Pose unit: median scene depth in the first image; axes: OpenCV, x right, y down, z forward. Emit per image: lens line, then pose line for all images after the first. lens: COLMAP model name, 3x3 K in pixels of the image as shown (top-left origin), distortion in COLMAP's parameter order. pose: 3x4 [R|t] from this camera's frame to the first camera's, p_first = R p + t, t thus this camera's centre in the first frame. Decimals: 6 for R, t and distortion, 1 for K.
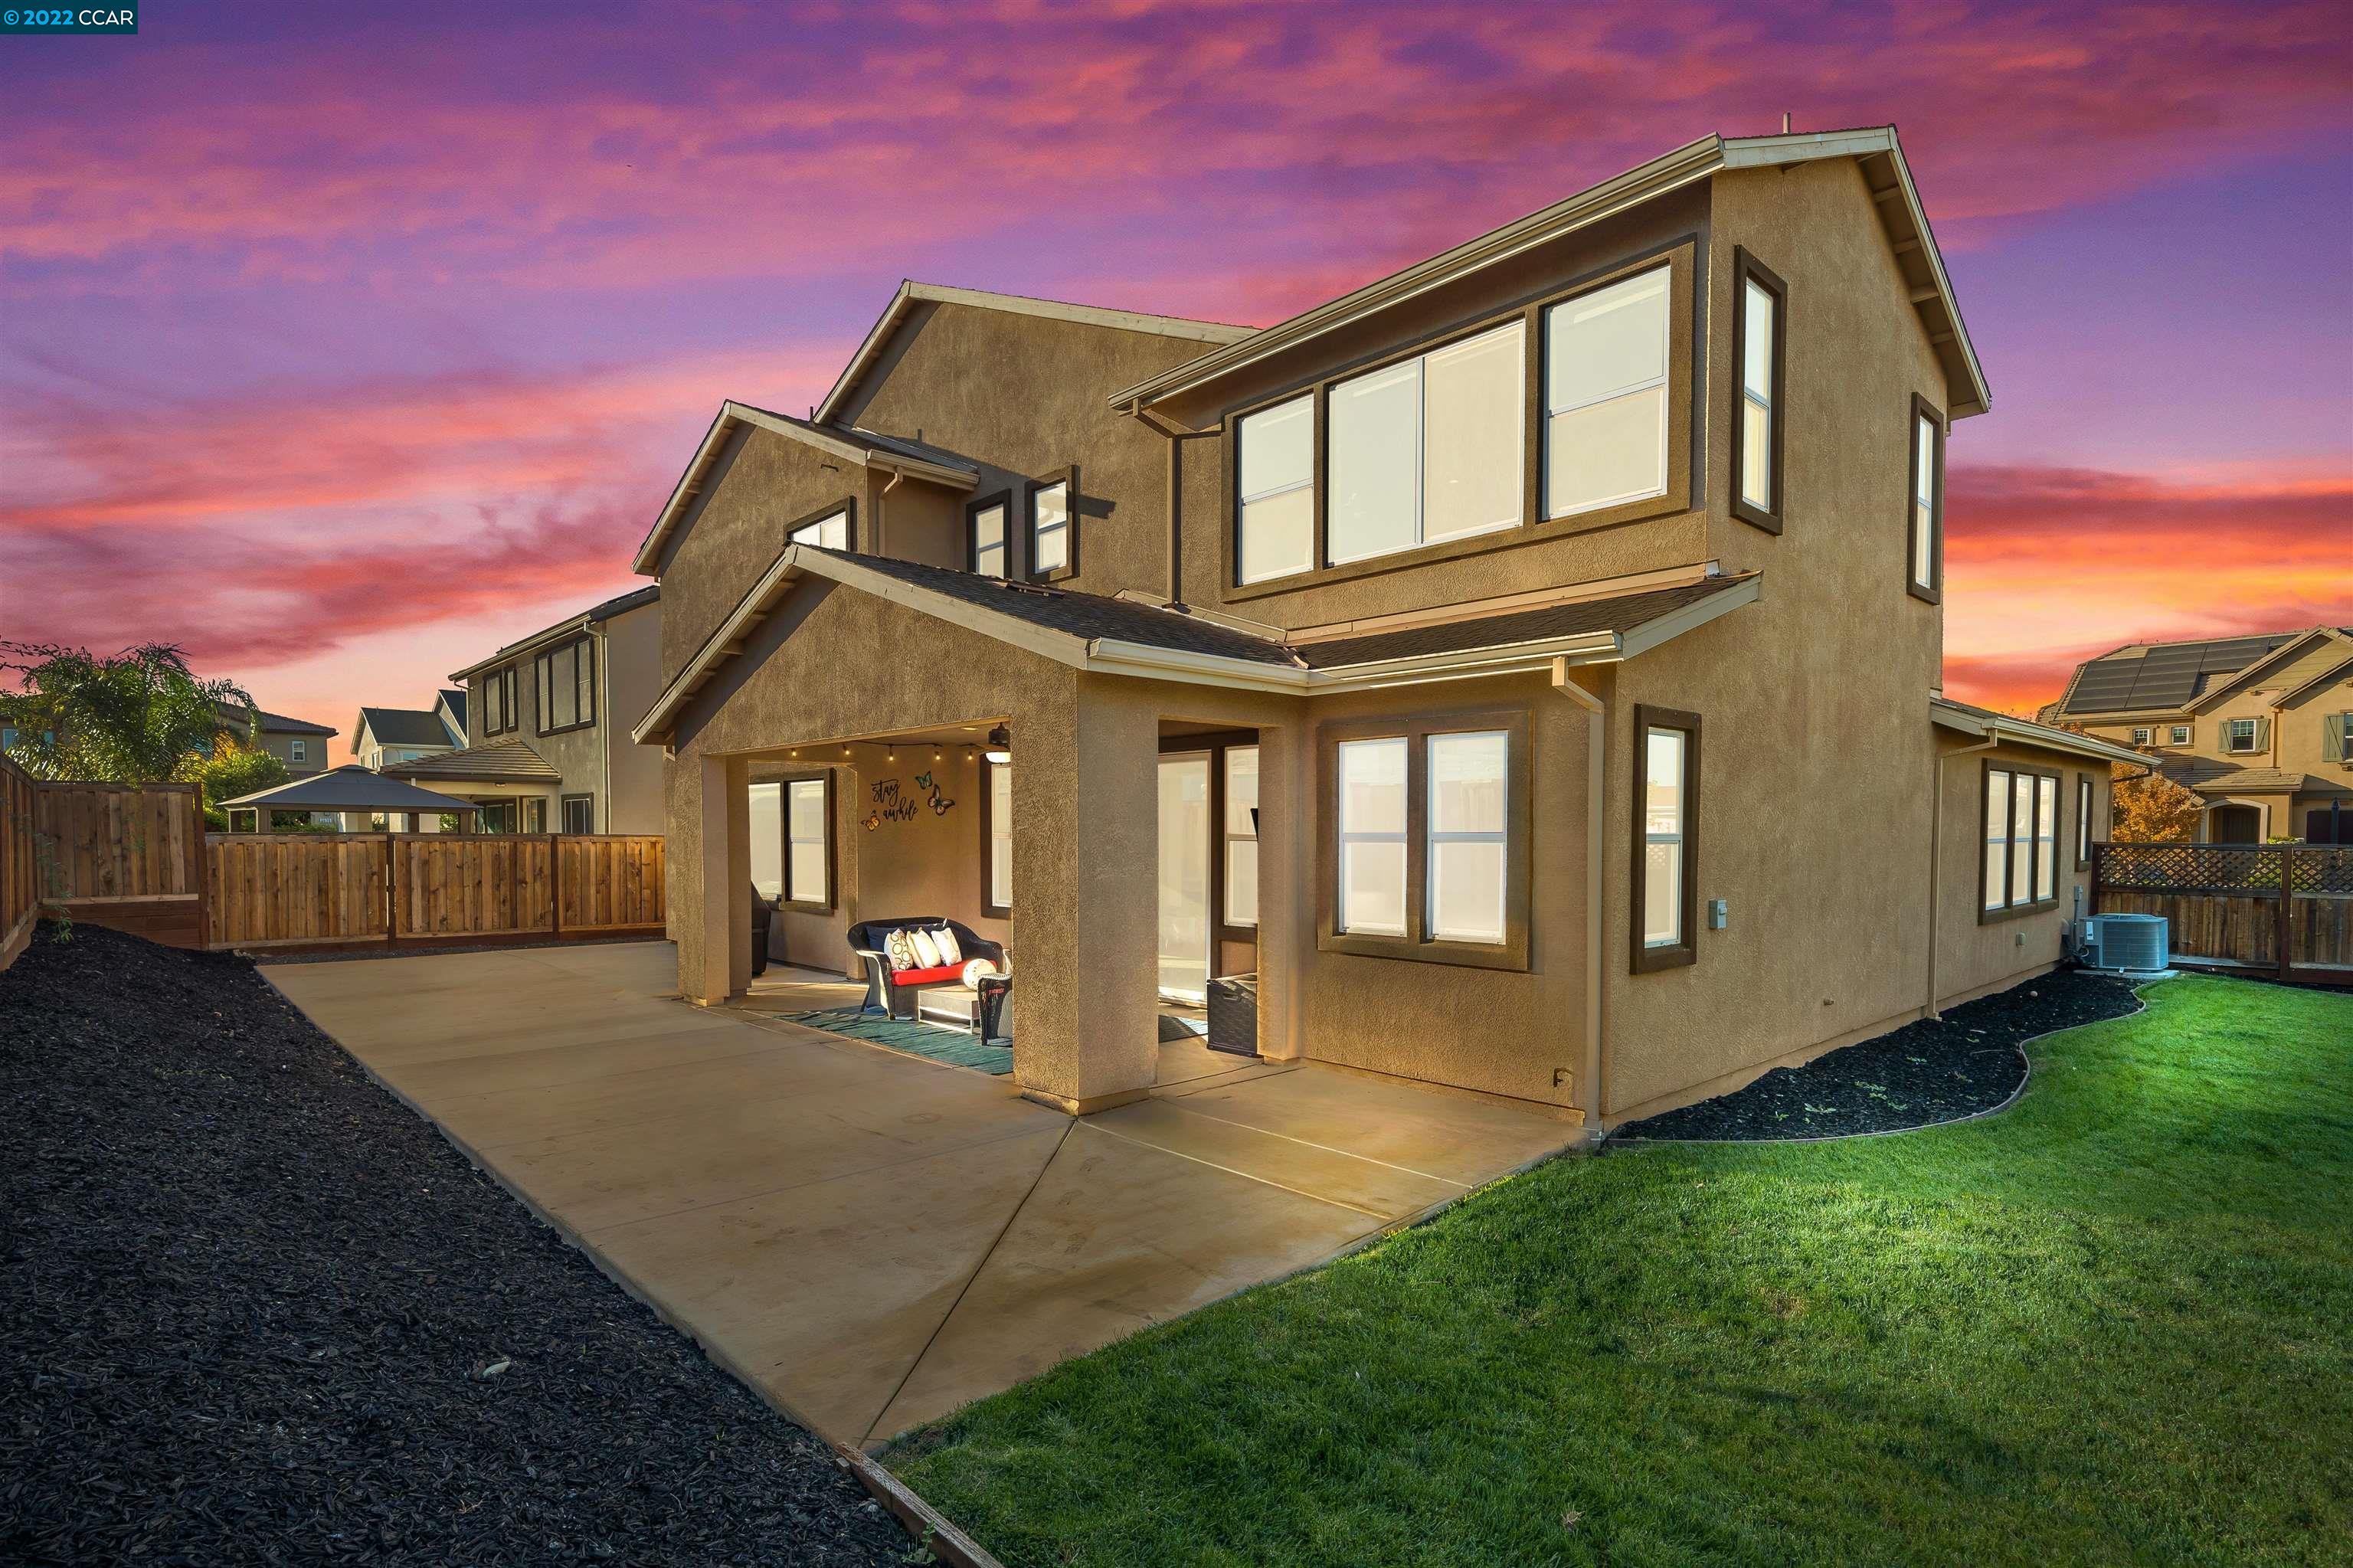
lens RADIAL K [[1169.1, 0, 1165.0], [0, 1169.1, 866.5], [0, 0, 1]] dist [-0.000742, -0.000088]
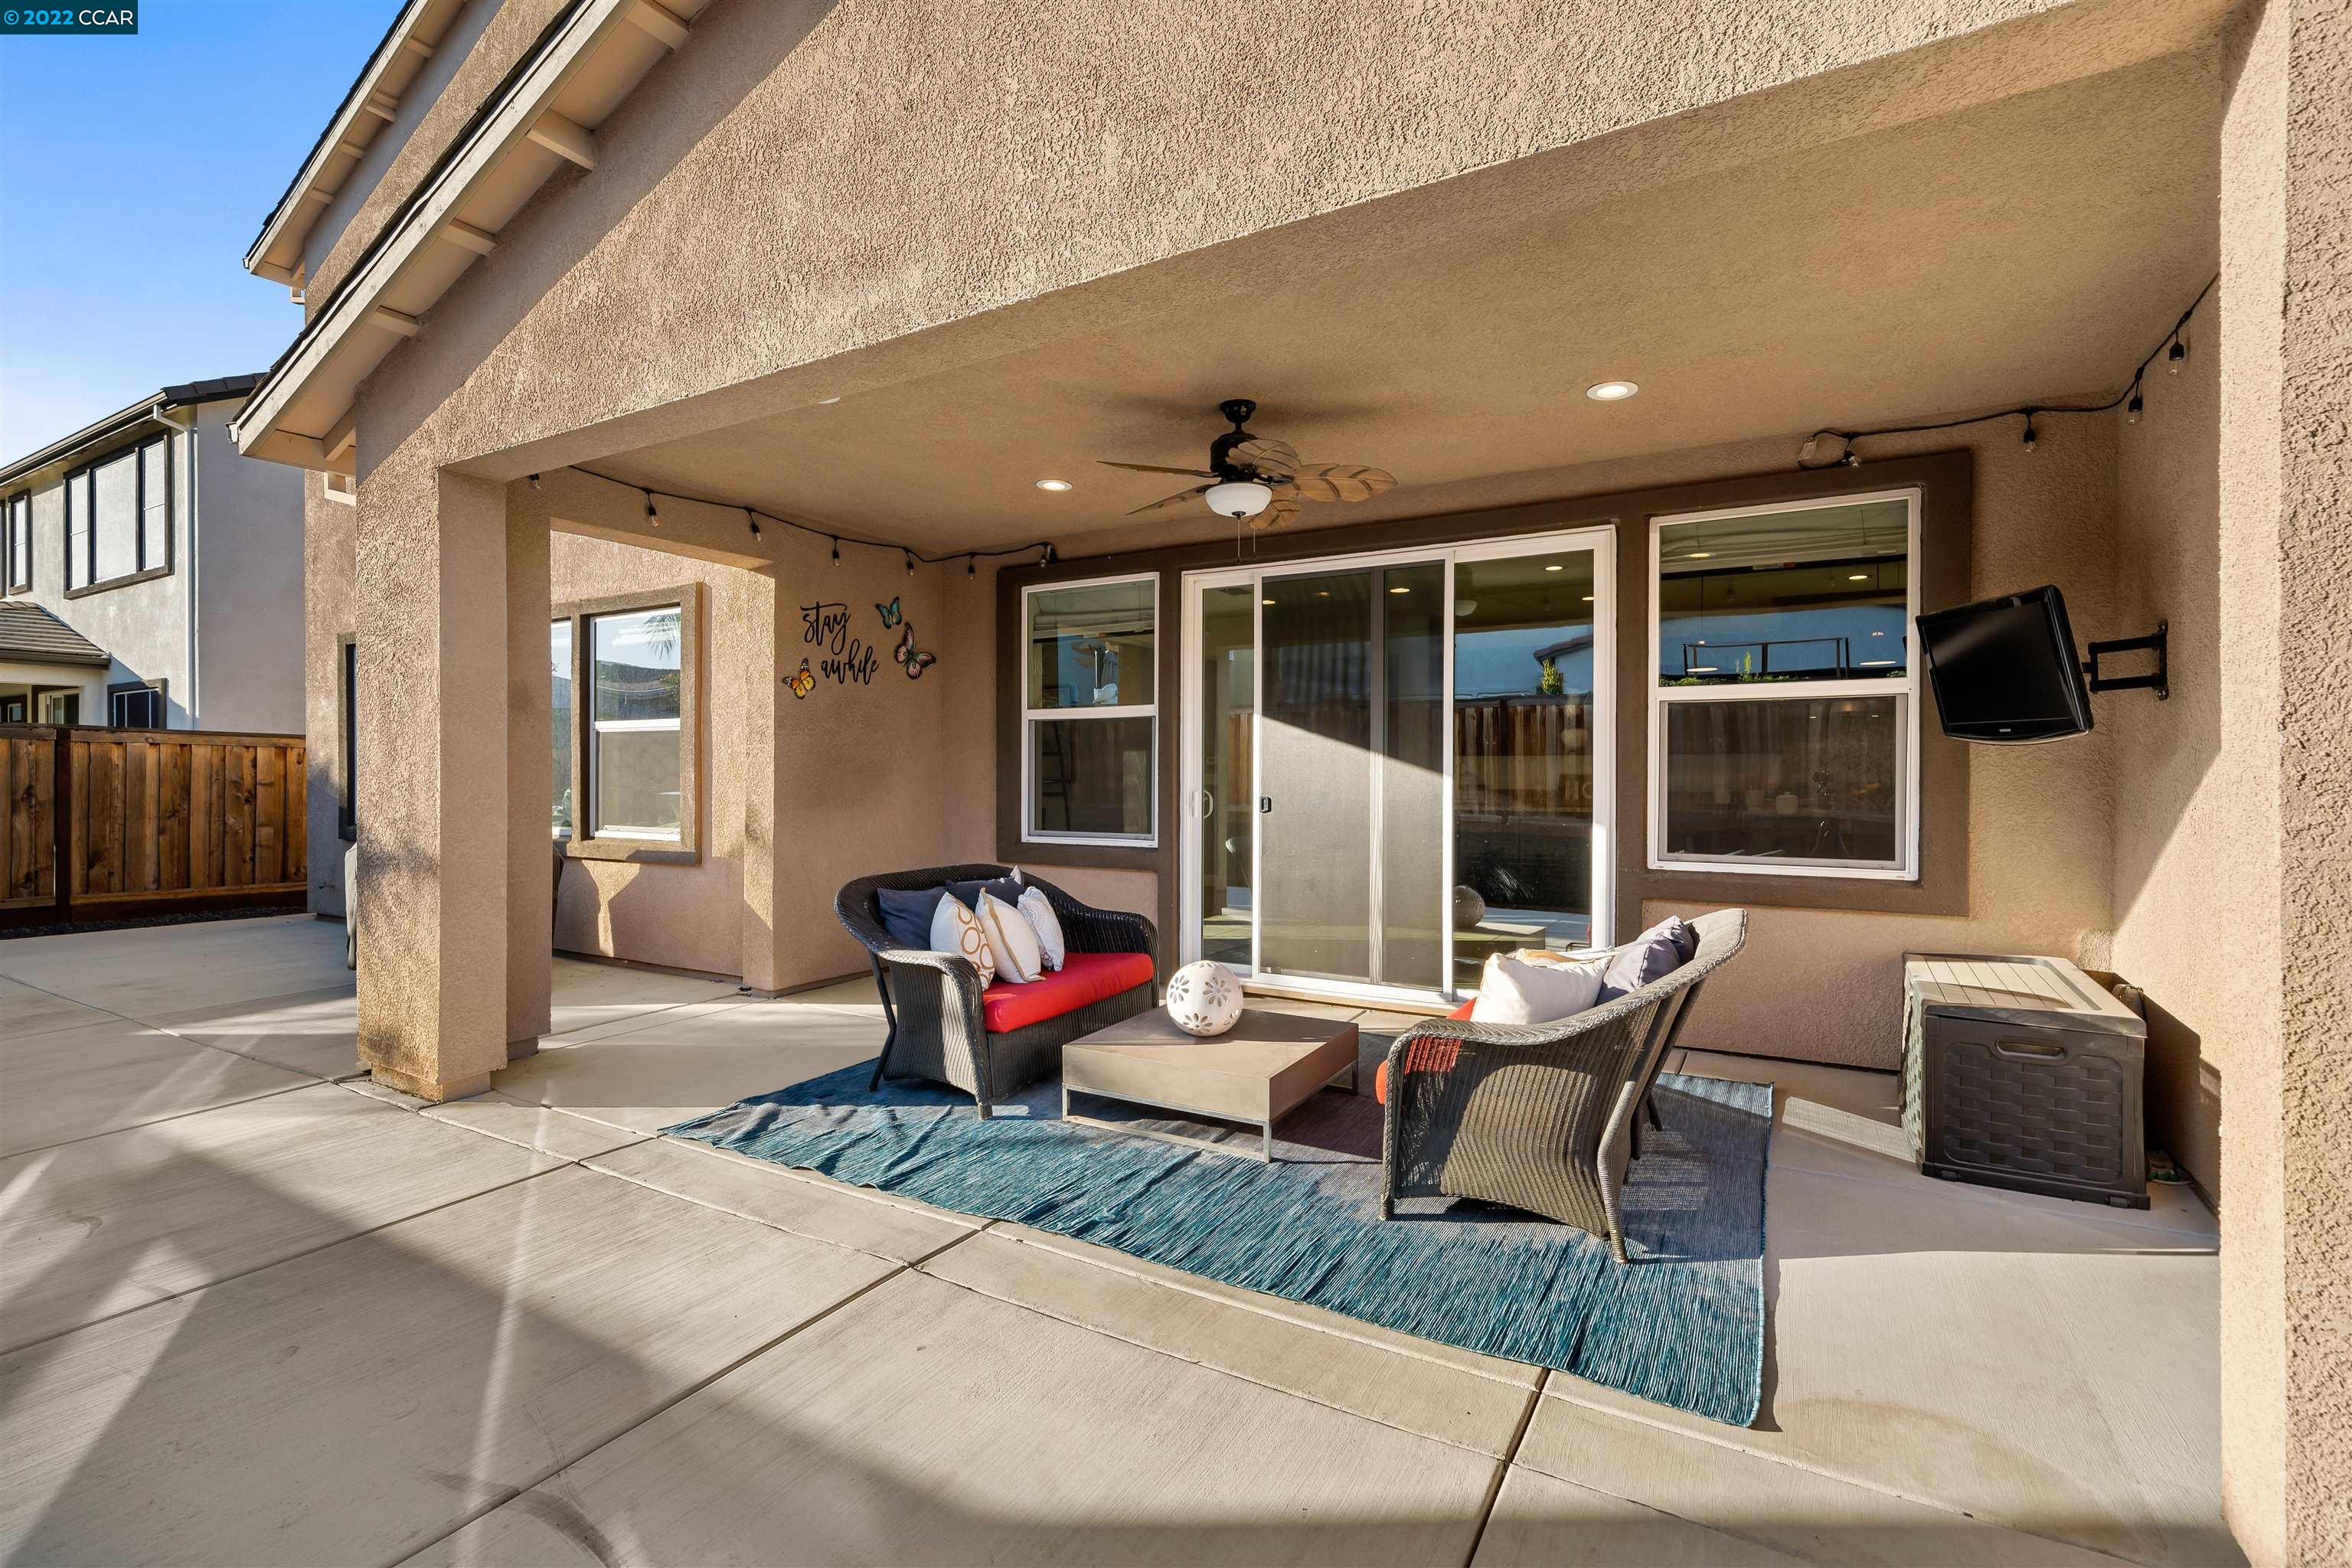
lens RADIAL K [[1031.3, 0, 1176.0], [0, 1031.3, 784.0], [0, 0, 1]] dist [-0.001466, -0.000755]
pose [[0.953697, 0.003033, 0.300754, -0.189434], [0.005347, 0.999620, -0.027035, 0.016902], [-0.300722, 0.027391, 0.953319, 0.428007]]
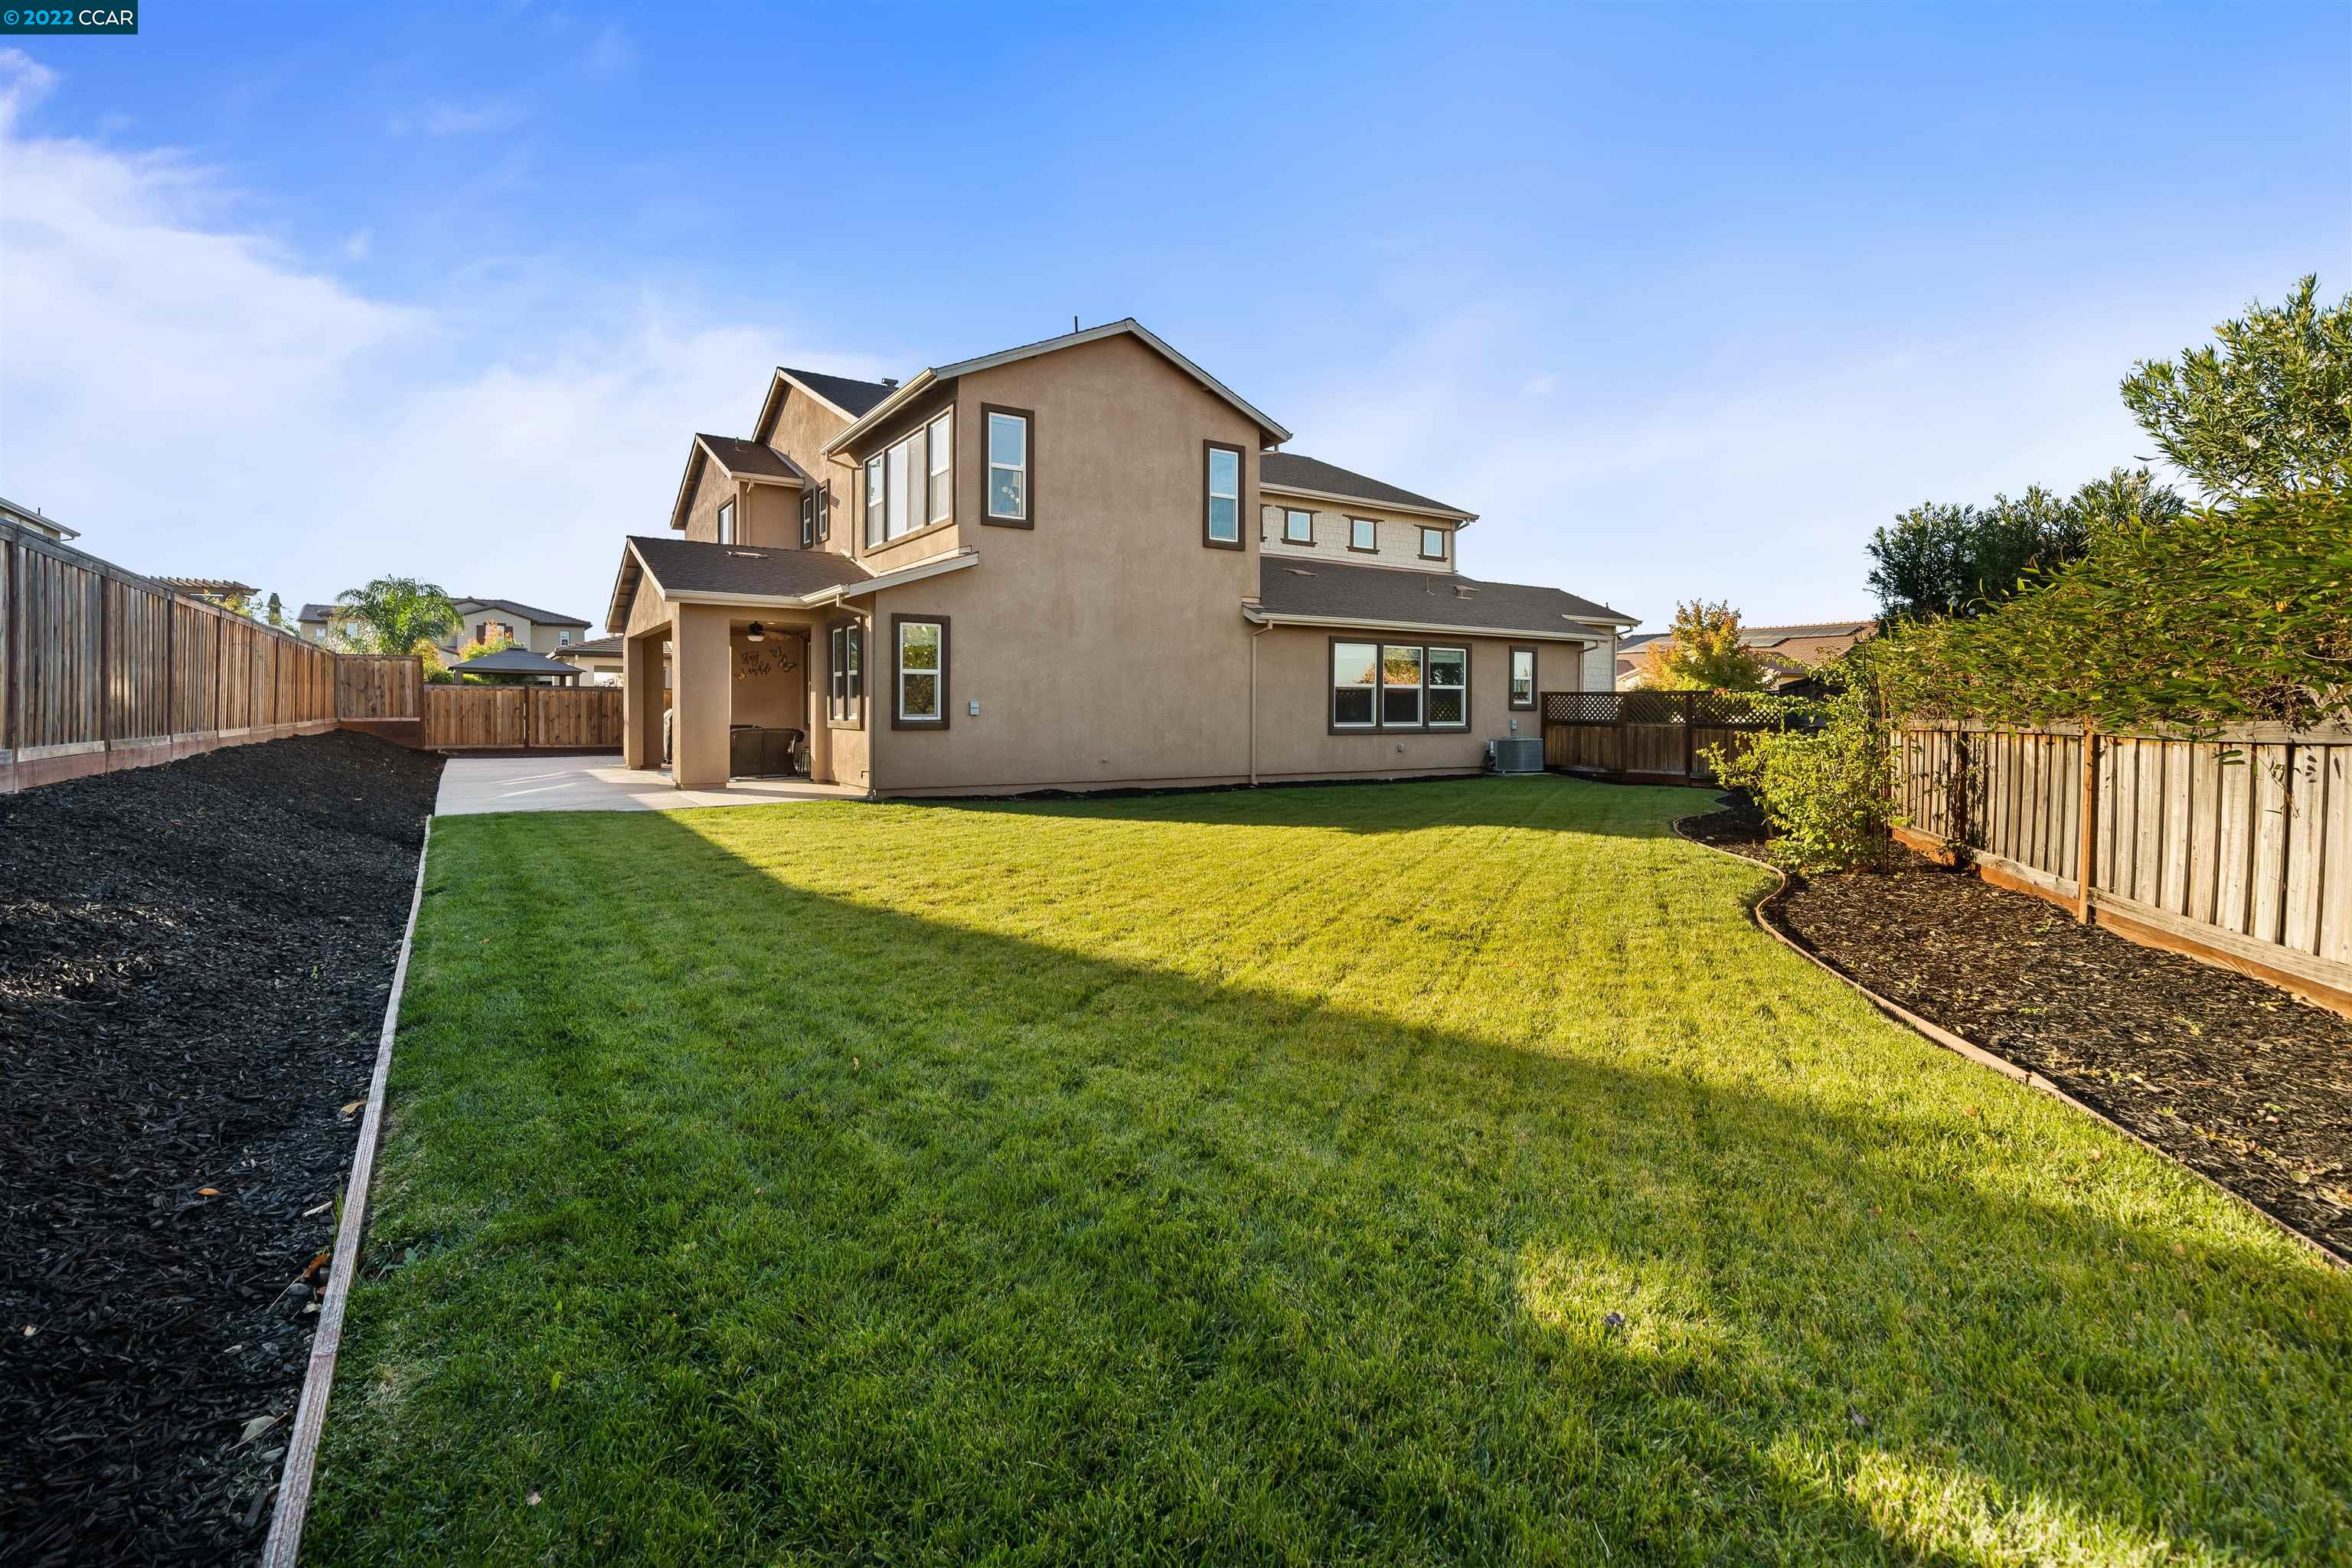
lens RADIAL K [[1061.5, 0, 1175.2], [0, 1061.5, 714.2], [0, 0, 1]] dist [-0.000664, 0.000011]
pose [[0.989250, 0.005329, -0.146134, 0.531734], [-0.009021, 0.999656, -0.024608, 0.045998], [0.145953, 0.025662, 0.988959, -0.419519]]
